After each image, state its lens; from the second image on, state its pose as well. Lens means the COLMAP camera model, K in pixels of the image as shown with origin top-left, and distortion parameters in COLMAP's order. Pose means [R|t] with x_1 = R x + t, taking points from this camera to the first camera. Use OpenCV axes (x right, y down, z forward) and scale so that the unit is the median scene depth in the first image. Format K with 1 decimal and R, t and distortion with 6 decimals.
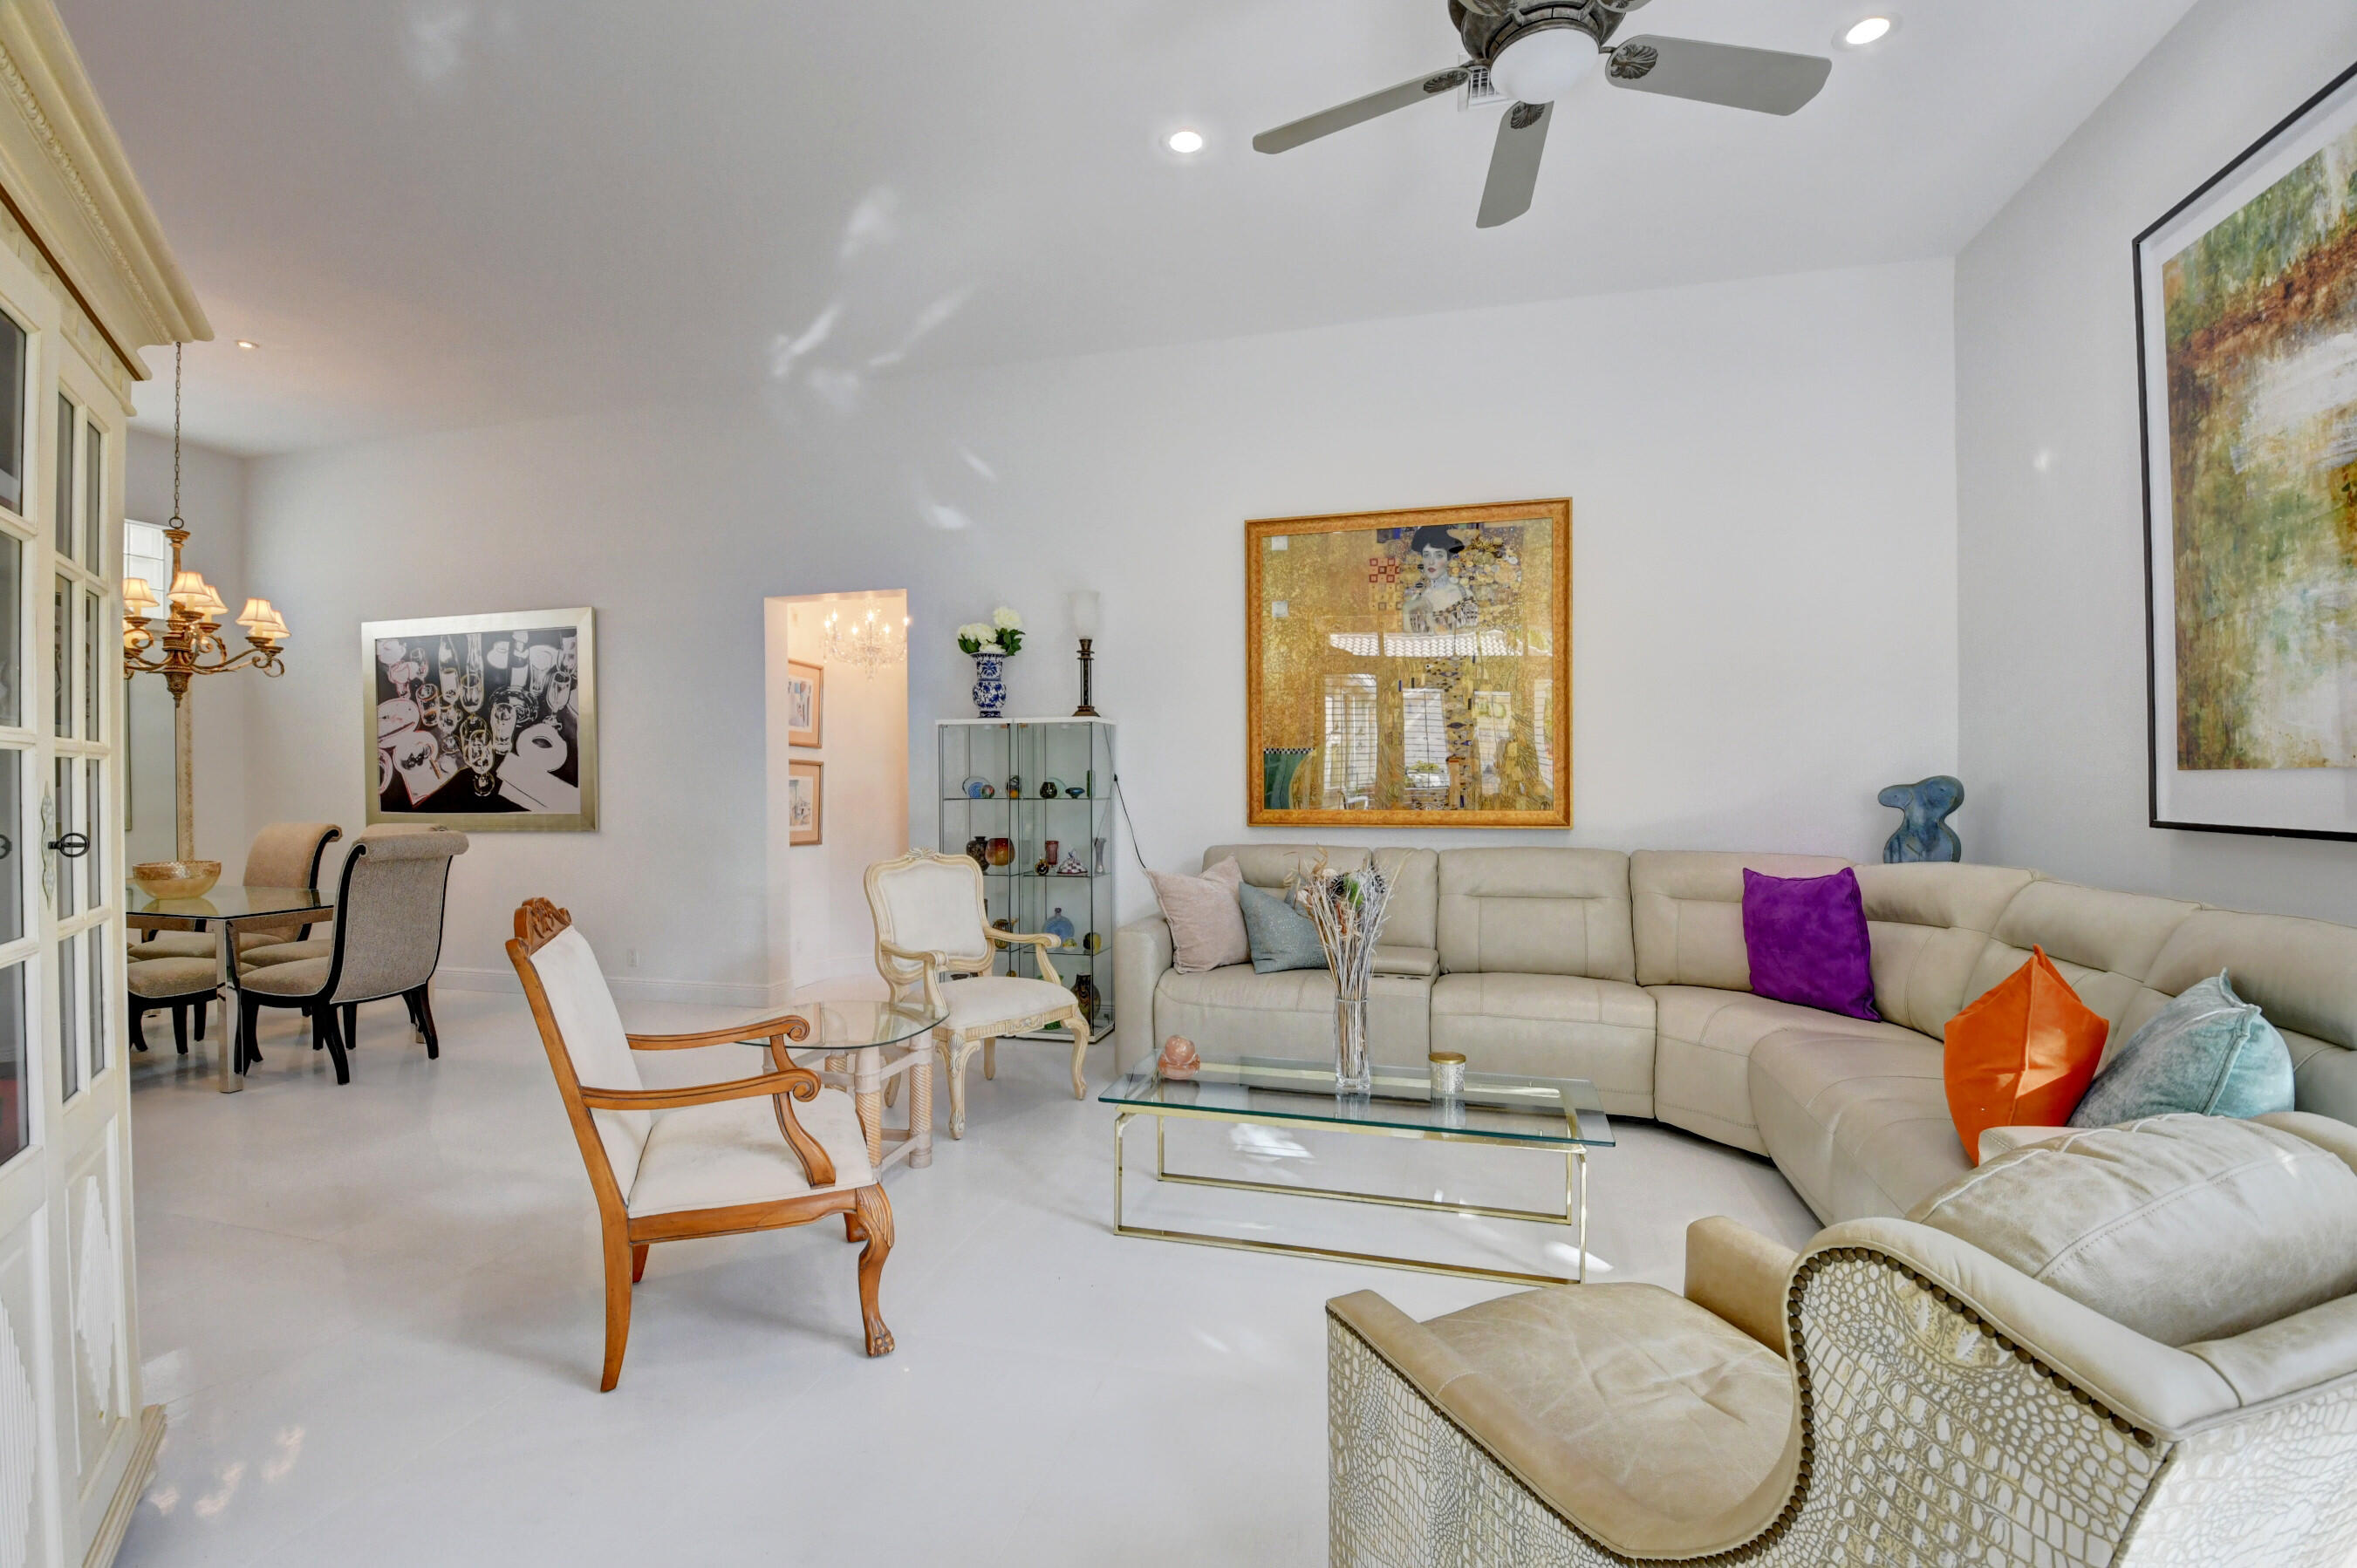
lens RADIAL K [[1036.4, 0, 1163.7], [0, 1036.4, 781.7], [0, 0, 1]] dist [-0.002113, -0.012747]
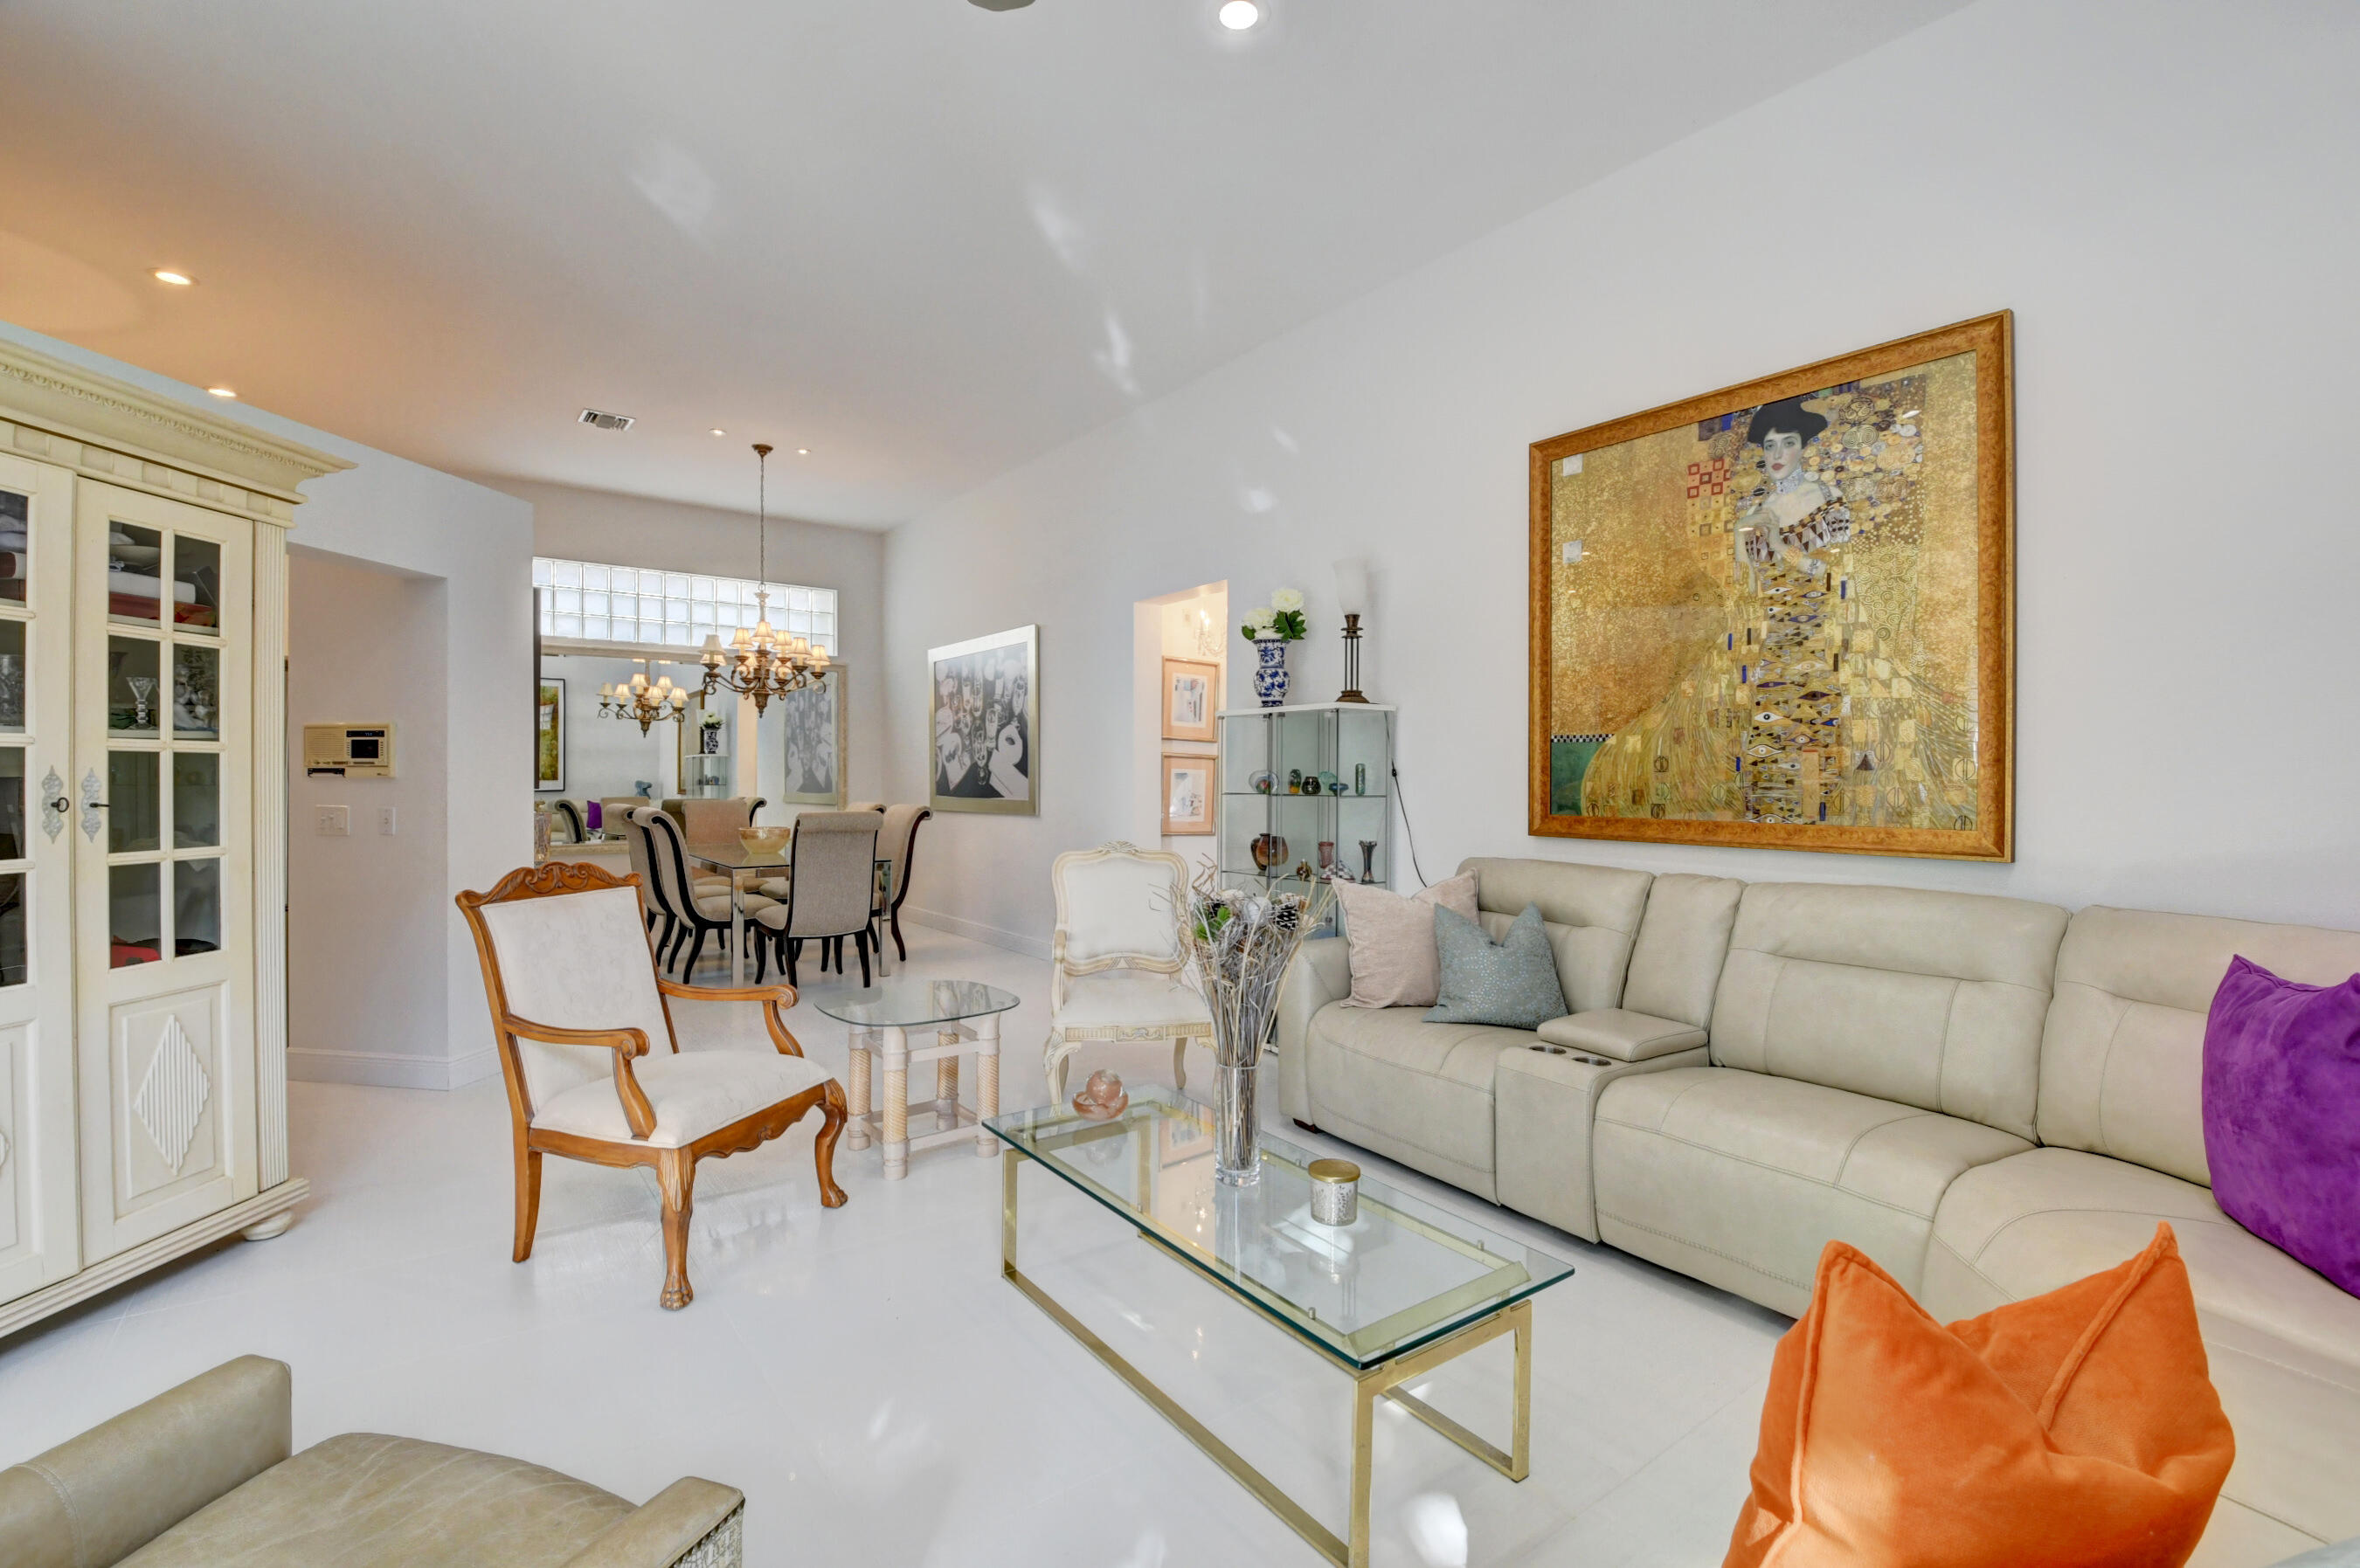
lens RADIAL K [[1037.8, 0, 1166.5], [0, 1037.8, 784.7], [0, 0, 1]] dist [-0.002113, -0.012747]
pose [[0.783135, 0.012288, -0.621731, 0.359467], [-0.006888, 0.999915, 0.011087, -0.001999], [0.621814, -0.004401, 0.783153, 0.218540]]
